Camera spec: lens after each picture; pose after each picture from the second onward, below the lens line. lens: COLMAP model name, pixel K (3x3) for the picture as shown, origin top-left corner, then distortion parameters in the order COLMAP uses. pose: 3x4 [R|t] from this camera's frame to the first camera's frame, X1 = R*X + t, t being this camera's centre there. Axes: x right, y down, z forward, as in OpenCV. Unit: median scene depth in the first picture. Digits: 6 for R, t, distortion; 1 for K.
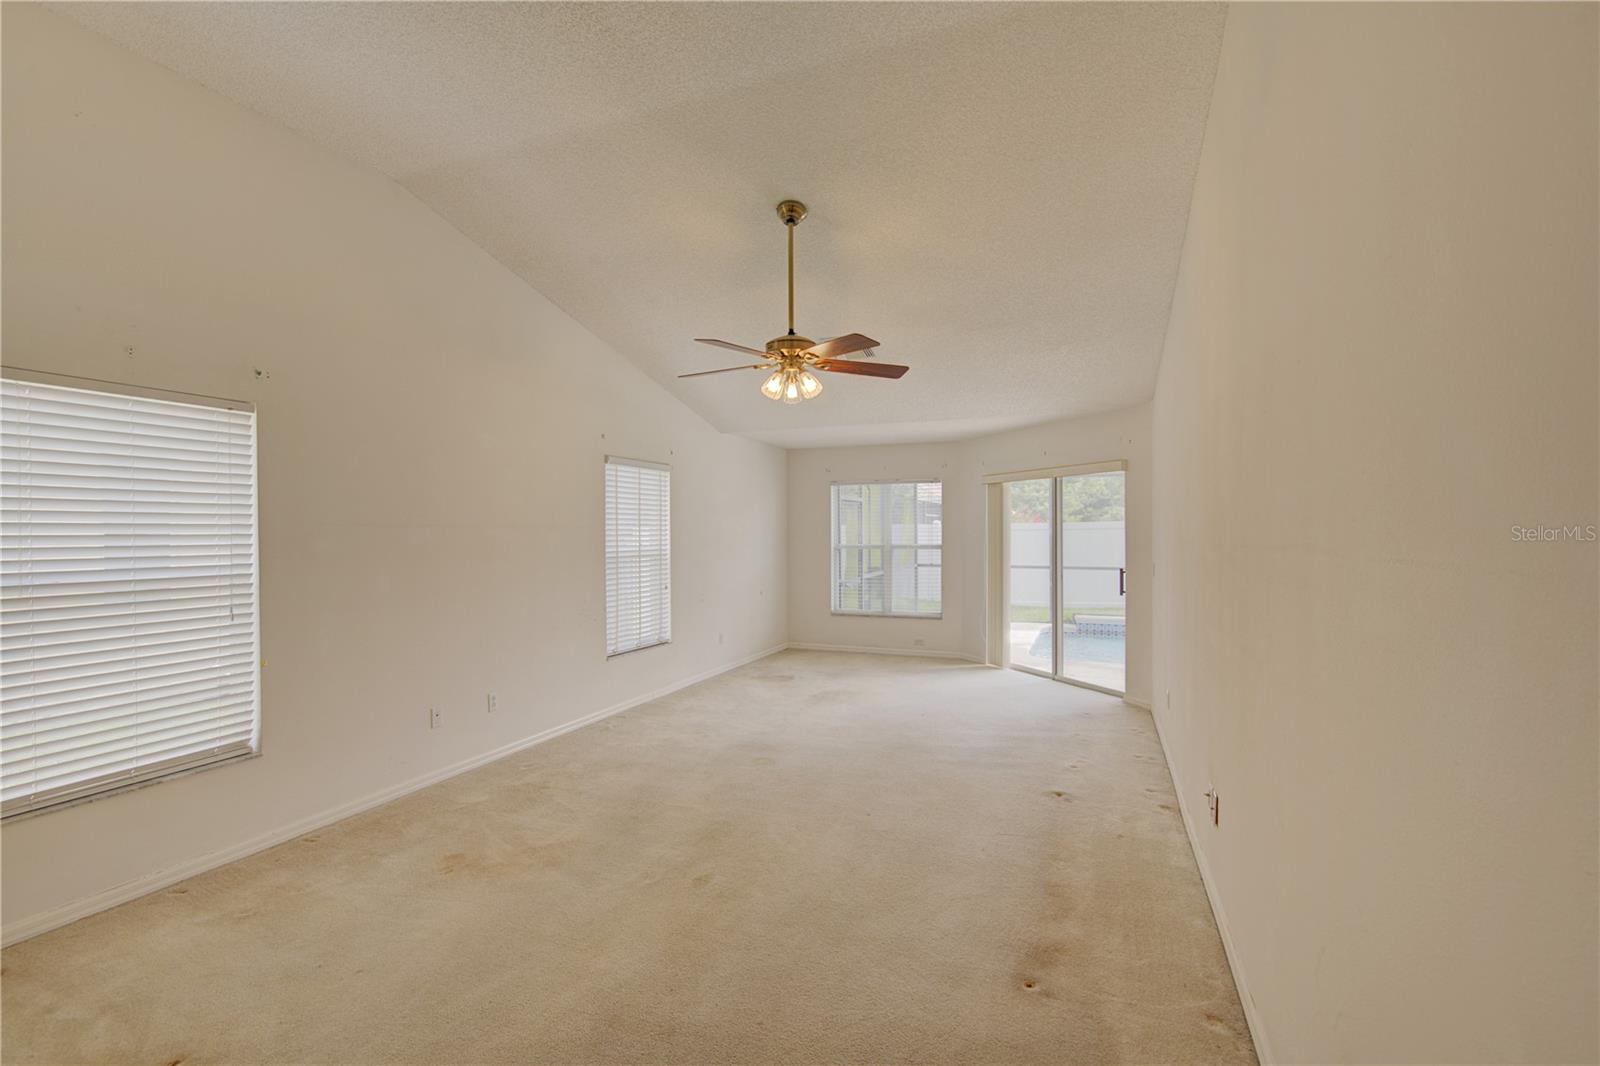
lens RADIAL K [[716.8, 0, 793.5], [0, 716.8, 539.0], [0, 0, 1]] dist [-0.000471, -0.000550]
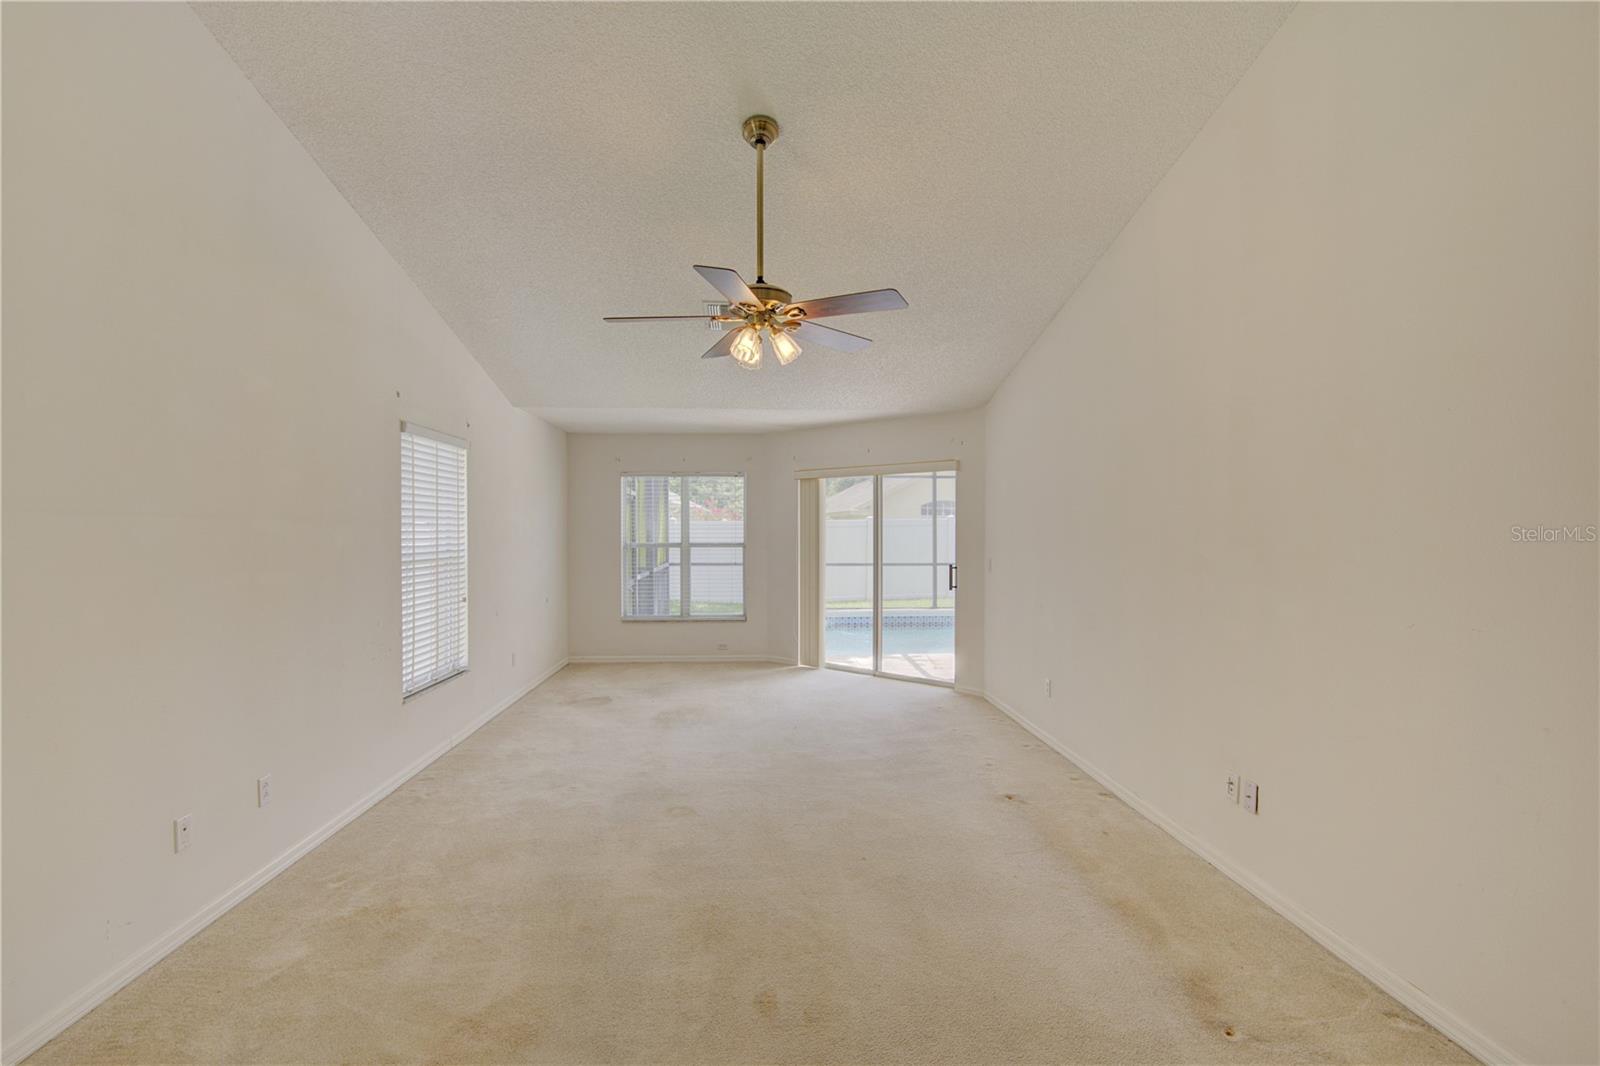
lens RADIAL K [[716.8, 0, 793.5], [0, 716.8, 539.0], [0, 0, 1]] dist [-0.000471, -0.000550]
pose [[0.900104, -0.003474, 0.435661, -0.202319], [0.002236, 0.999992, 0.003354, 0.000616], [-0.435669, -0.002045, 0.900105, 0.160154]]
